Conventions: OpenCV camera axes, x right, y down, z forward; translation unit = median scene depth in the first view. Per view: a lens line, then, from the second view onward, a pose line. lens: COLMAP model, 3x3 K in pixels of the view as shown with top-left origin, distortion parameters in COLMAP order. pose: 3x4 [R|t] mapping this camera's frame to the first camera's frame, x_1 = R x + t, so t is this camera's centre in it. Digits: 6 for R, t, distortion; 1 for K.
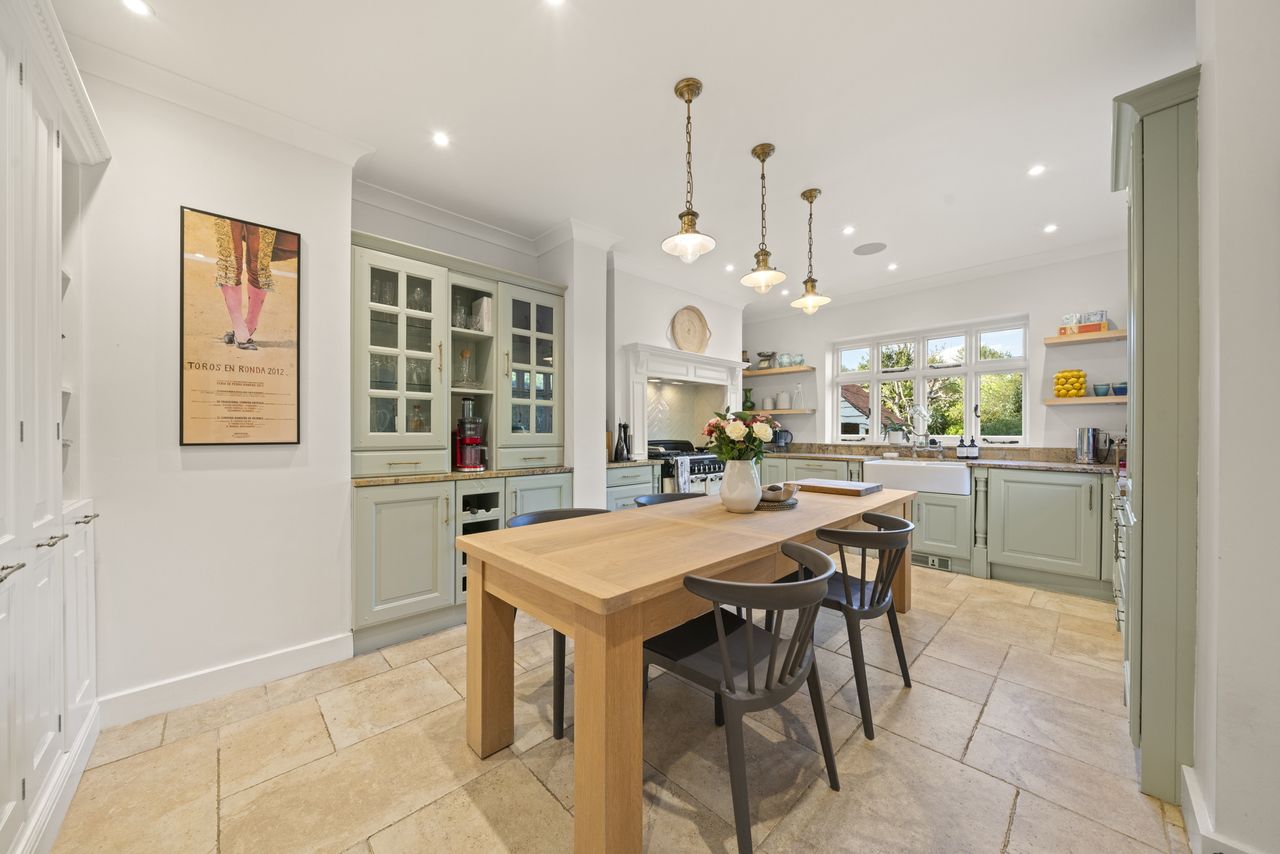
lens RADIAL K [[443.9, 0, 633.0], [0, 443.9, 432.9], [0, 0, 1]] dist [-0.000639, -0.000051]
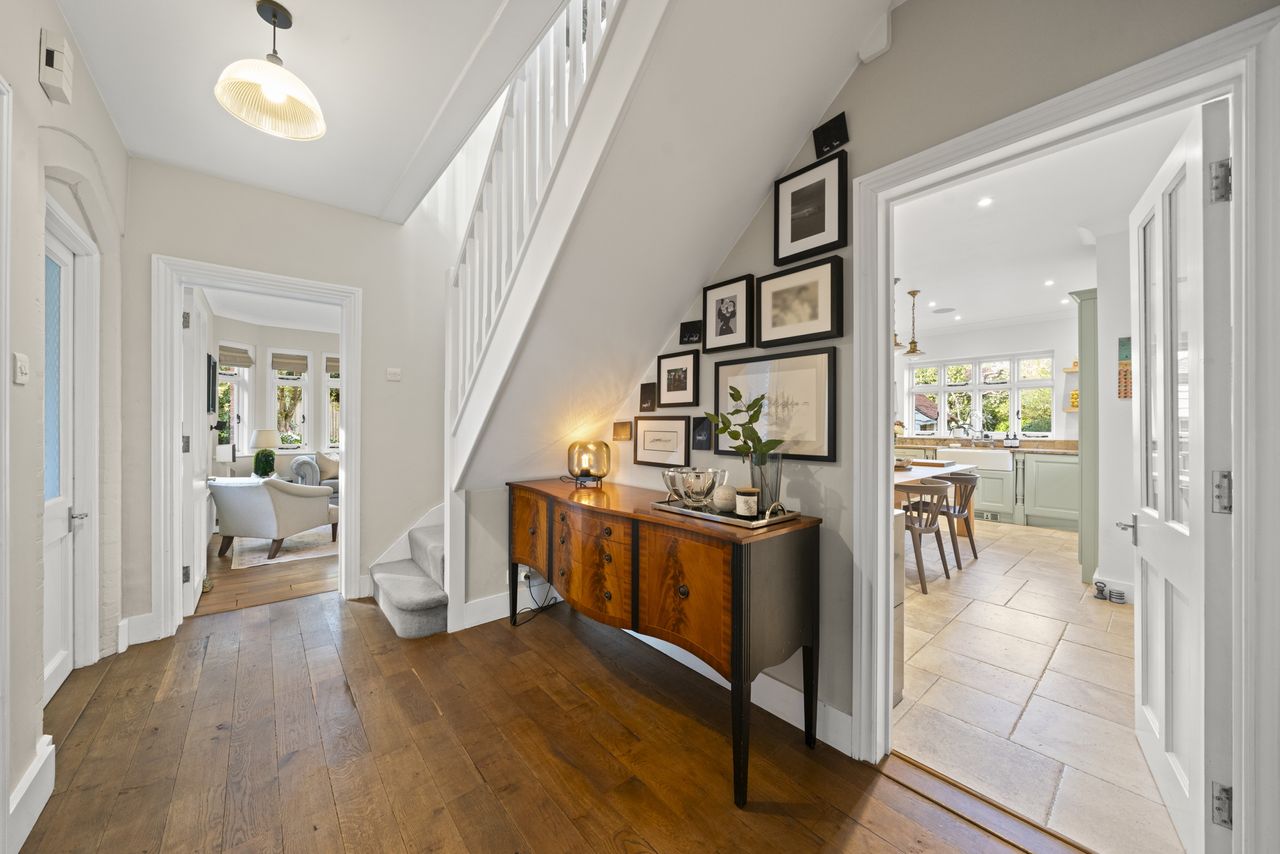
lens RADIAL K [[443.9, 0, 641.3], [0, 443.9, 423.2], [0, 0, 1]] dist [-0.000639, -0.000051]
pose [[0.998153, 0.002832, -0.060683, -0.359368], [-0.003274, 0.999969, -0.007172, -0.007368], [0.060660, 0.007358, 0.998131, -0.511676]]
